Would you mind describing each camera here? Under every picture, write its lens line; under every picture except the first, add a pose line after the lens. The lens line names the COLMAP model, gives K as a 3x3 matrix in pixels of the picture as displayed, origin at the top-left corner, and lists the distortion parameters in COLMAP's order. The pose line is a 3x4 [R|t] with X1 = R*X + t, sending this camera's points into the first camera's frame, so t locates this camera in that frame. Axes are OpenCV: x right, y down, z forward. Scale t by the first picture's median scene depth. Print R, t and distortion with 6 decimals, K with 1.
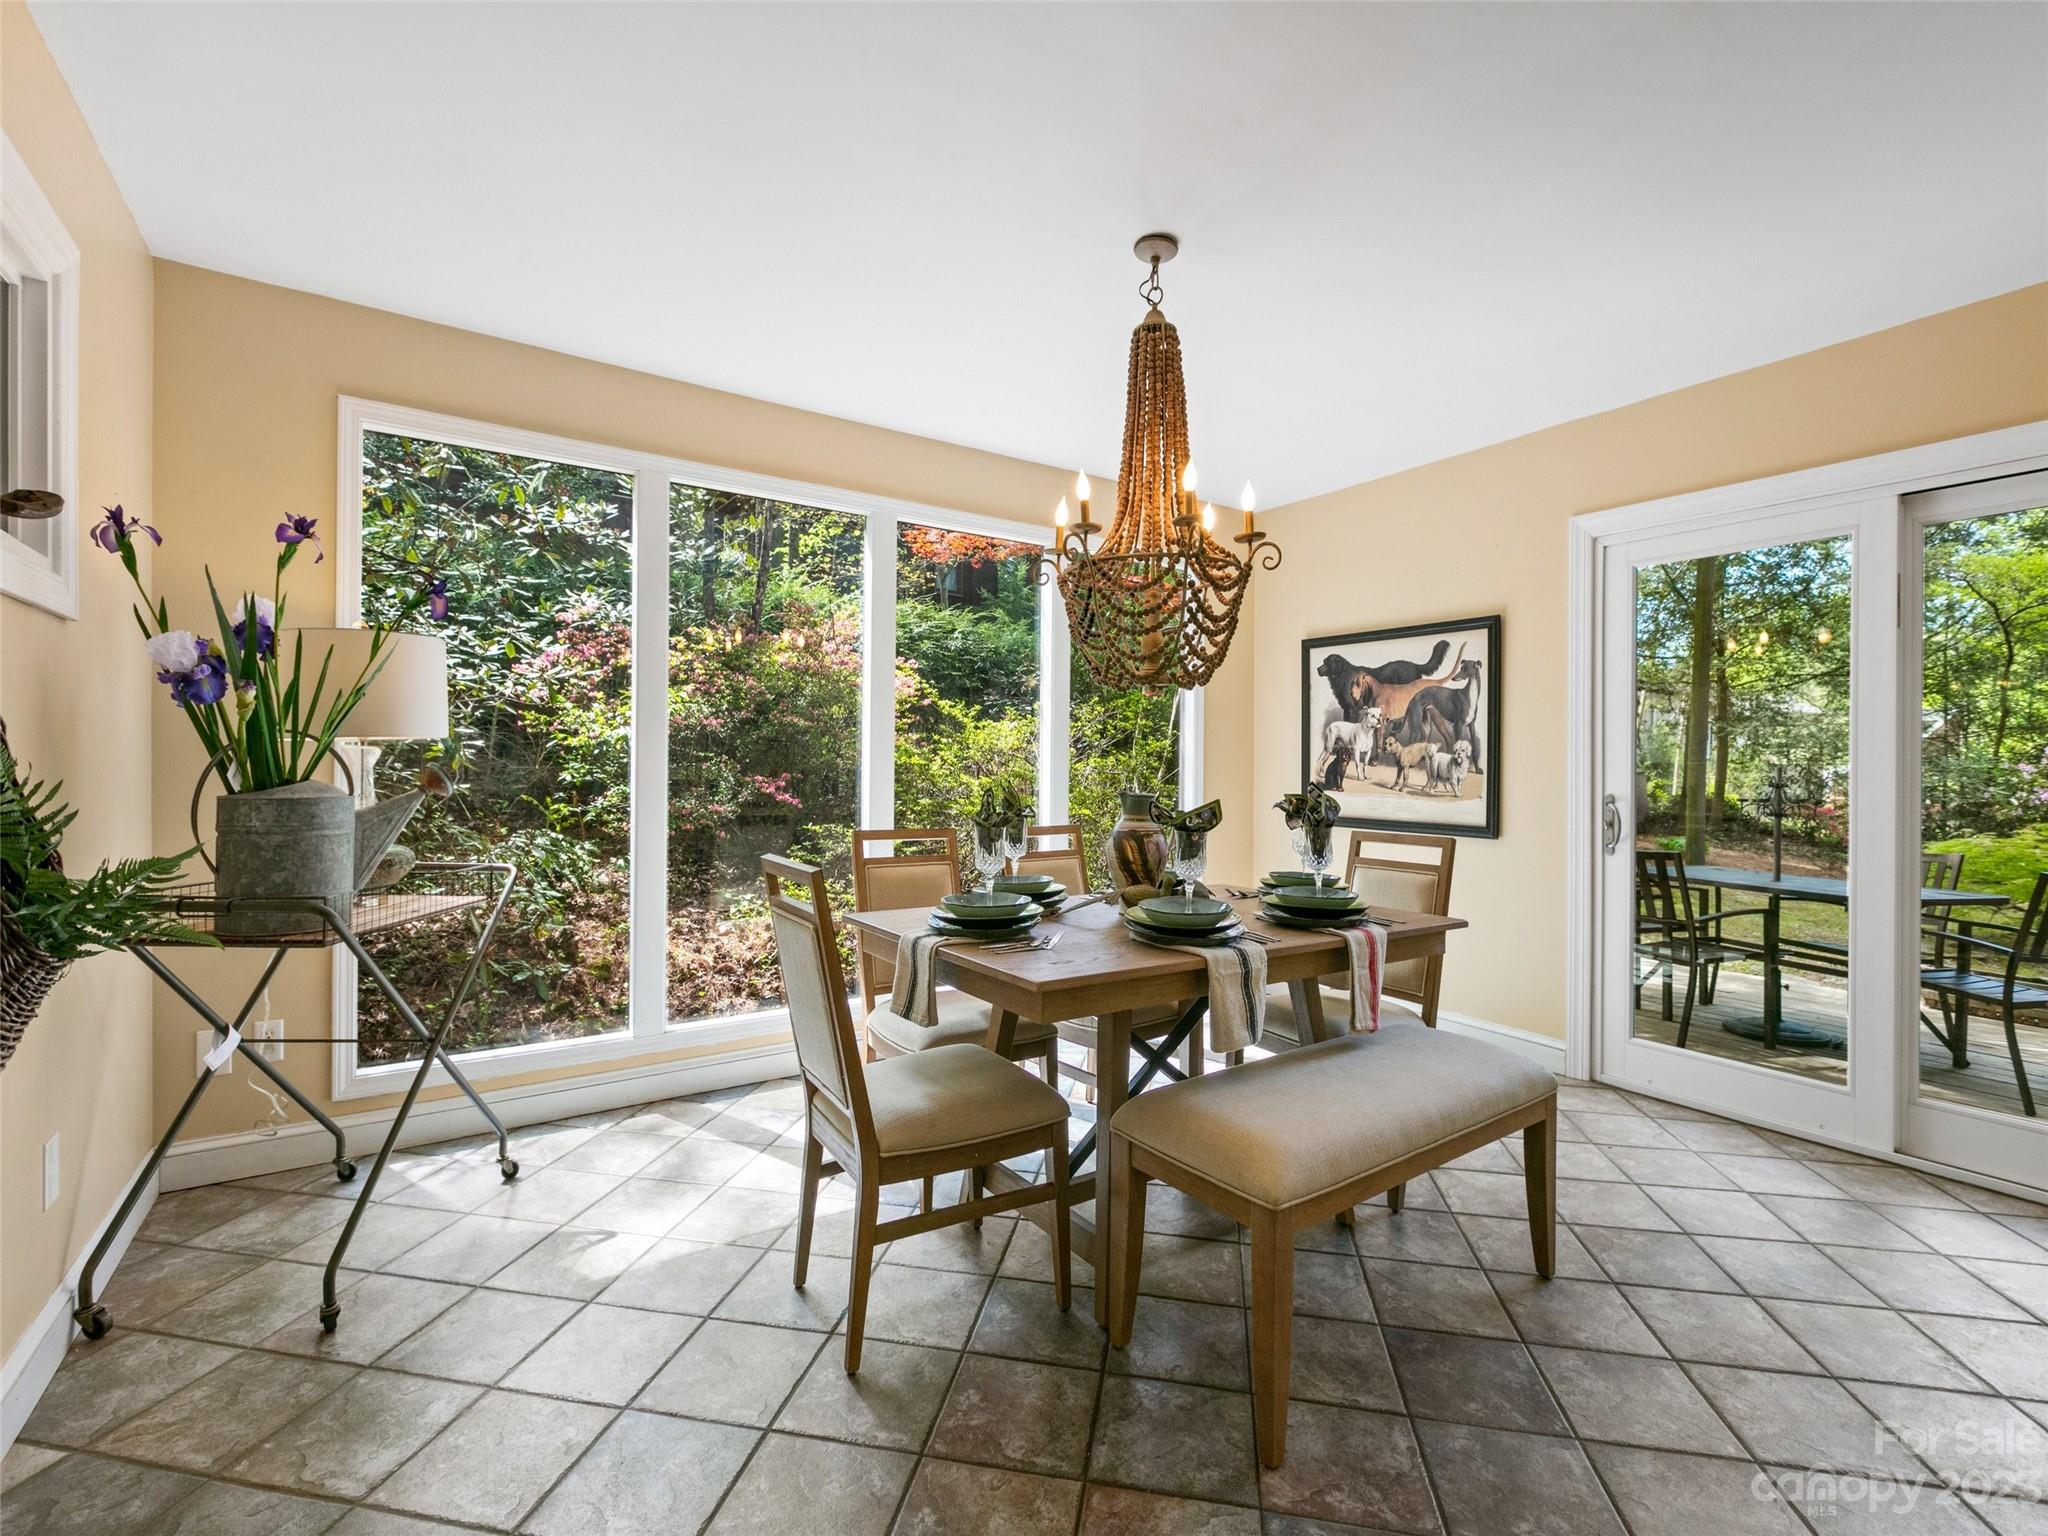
lens RADIAL K [[926.6, 0, 1024.0], [0, 926.6, 768.0], [0, 0, 1]] dist [-0.000891, 0.000060]
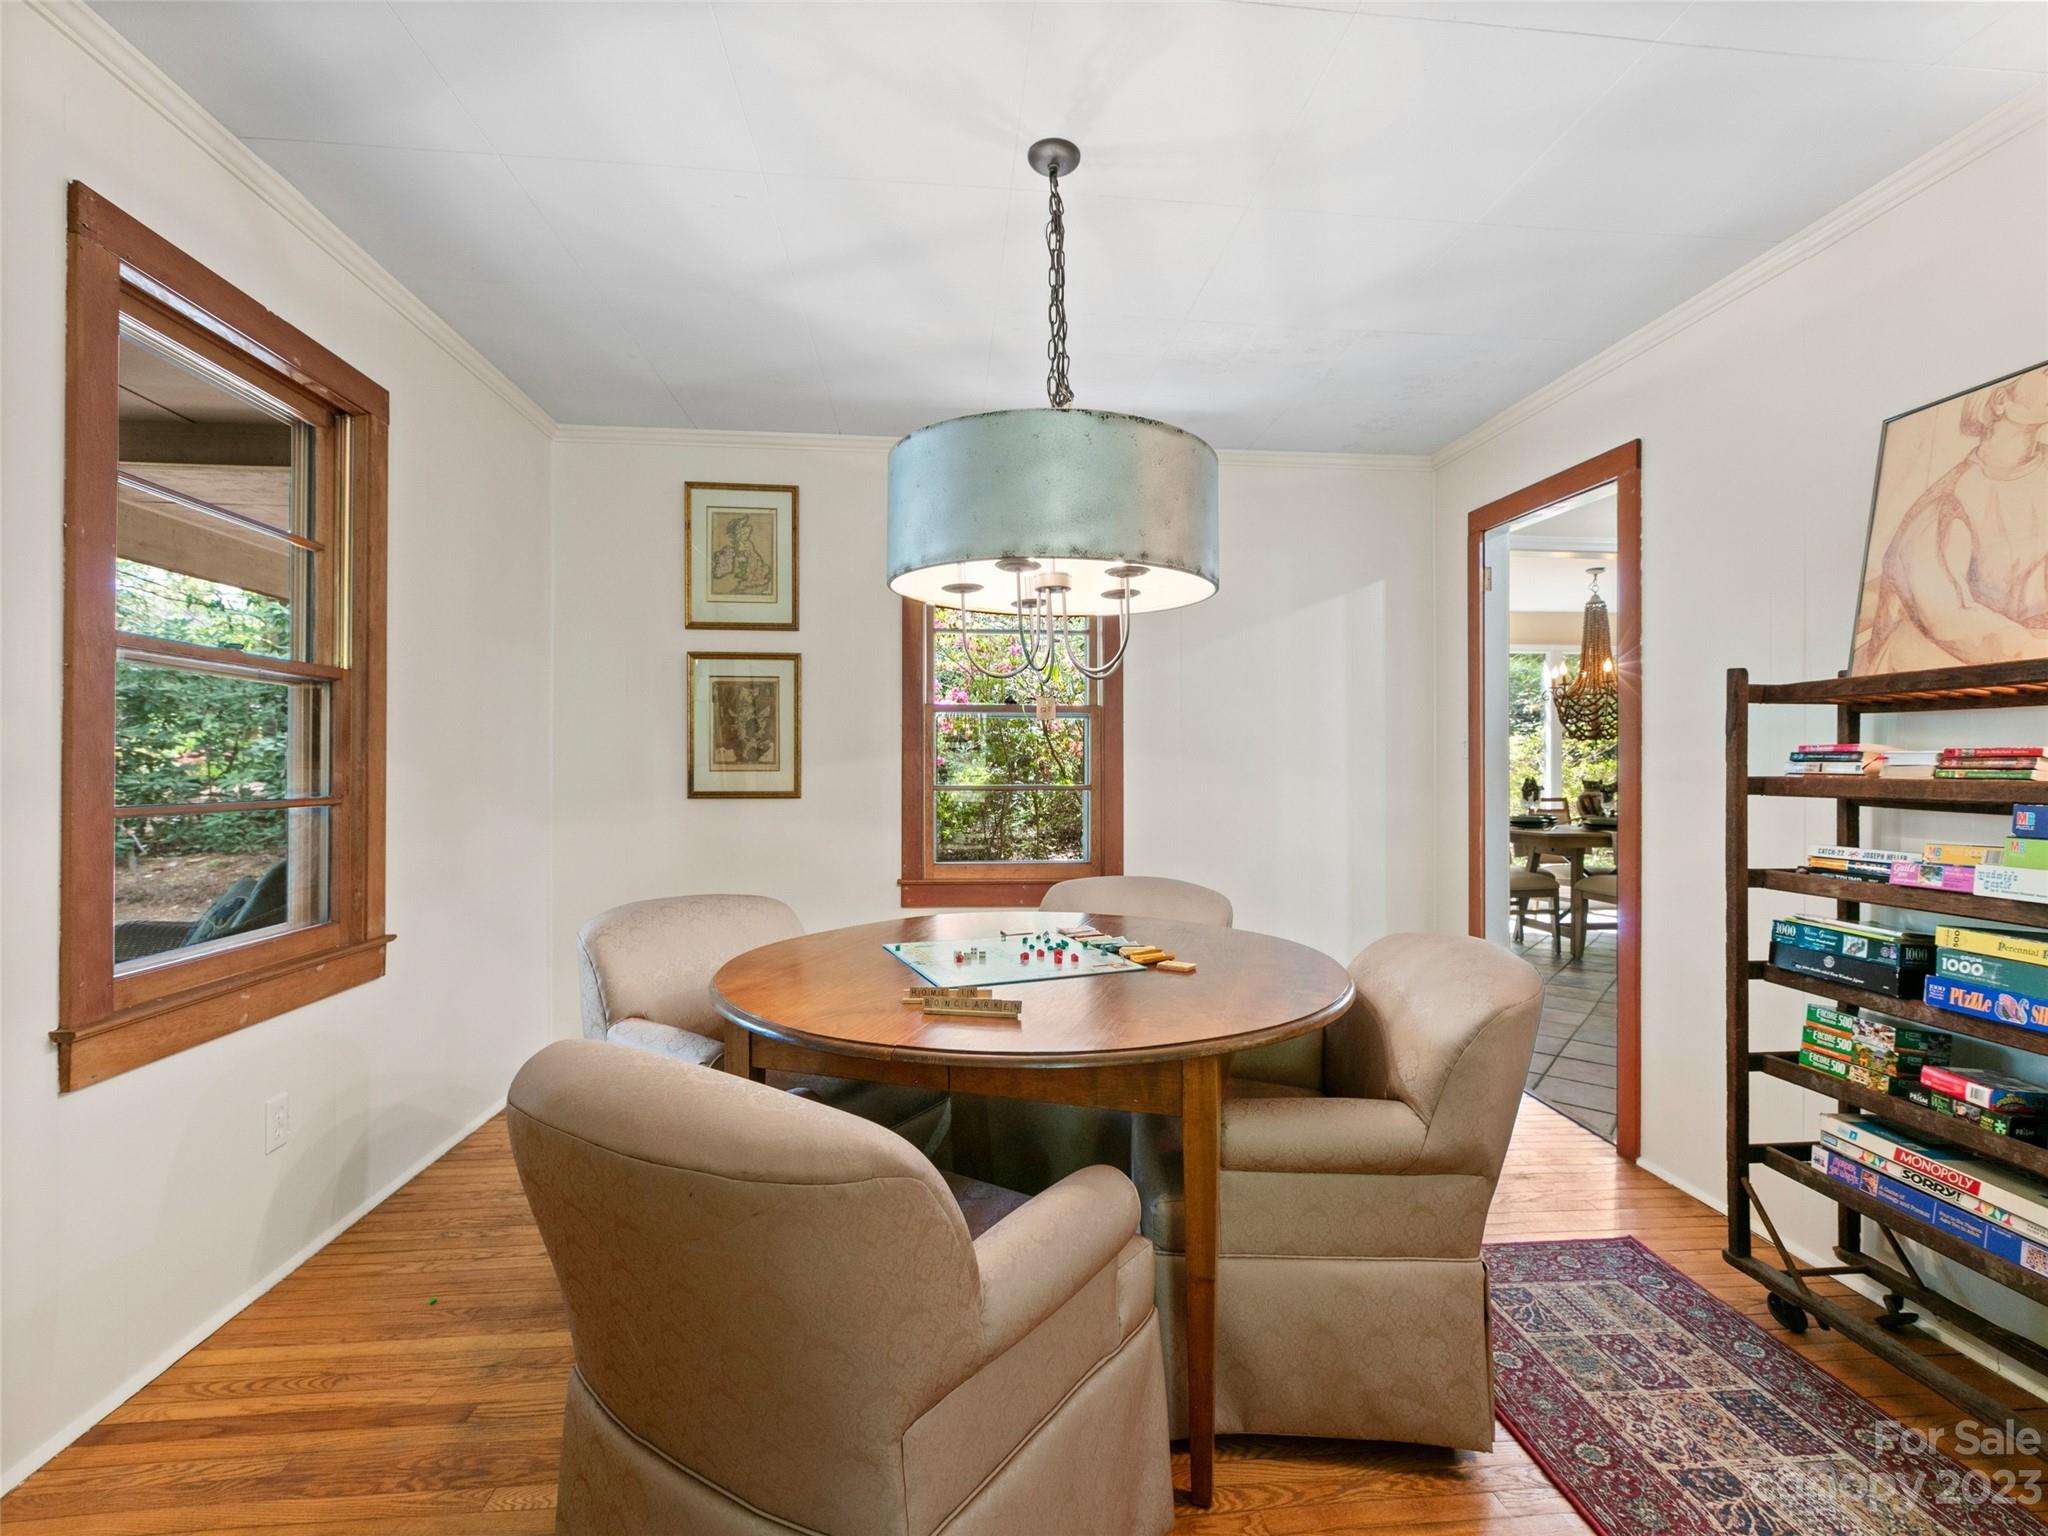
lens RADIAL K [[926.6, 0, 1024.0], [0, 926.6, 768.0], [0, 0, 1]] dist [-0.000891, 0.000060]
pose [[0.884355, -0.007808, -0.466750, -0.041803], [0.006430, 0.999969, -0.004545, -0.003582], [0.466771, 0.001018, 0.884378, -1.265527]]
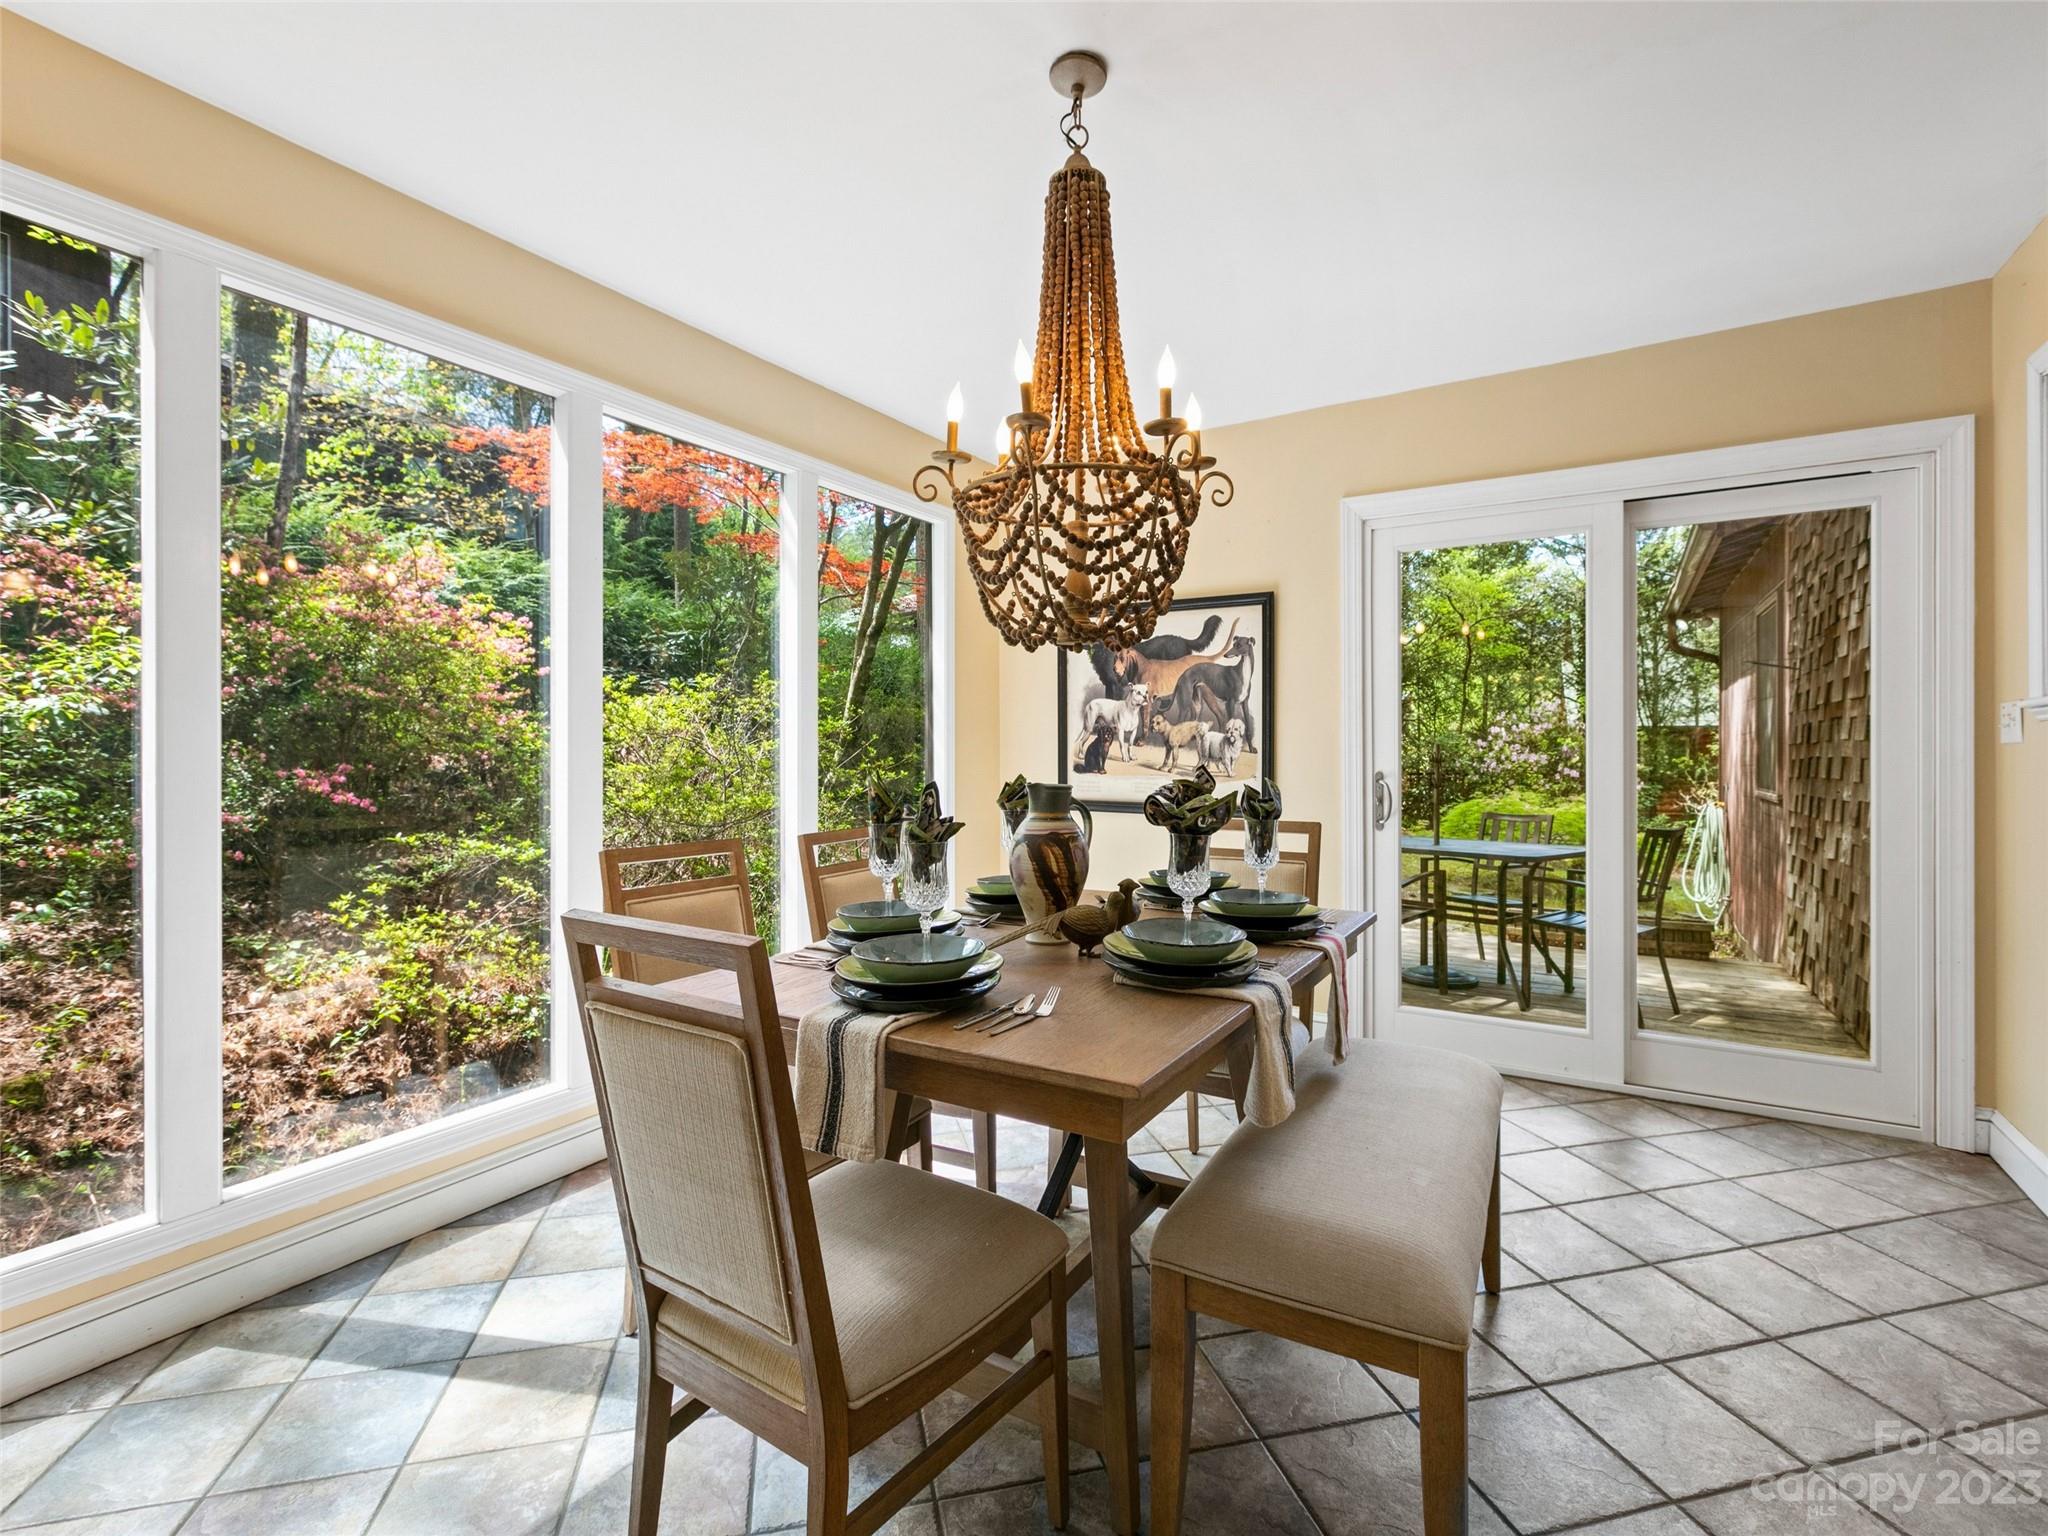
lens RADIAL K [[950.3, 0, 1038.3], [0, 950.3, 750.0], [0, 0, 1]] dist [-0.001191, 0.000325]
pose [[0.905672, -0.011406, 0.423825, -0.136331], [0.011513, 0.999931, 0.002307, -0.001780], [-0.423822, 0.002791, 0.905741, 0.179943]]
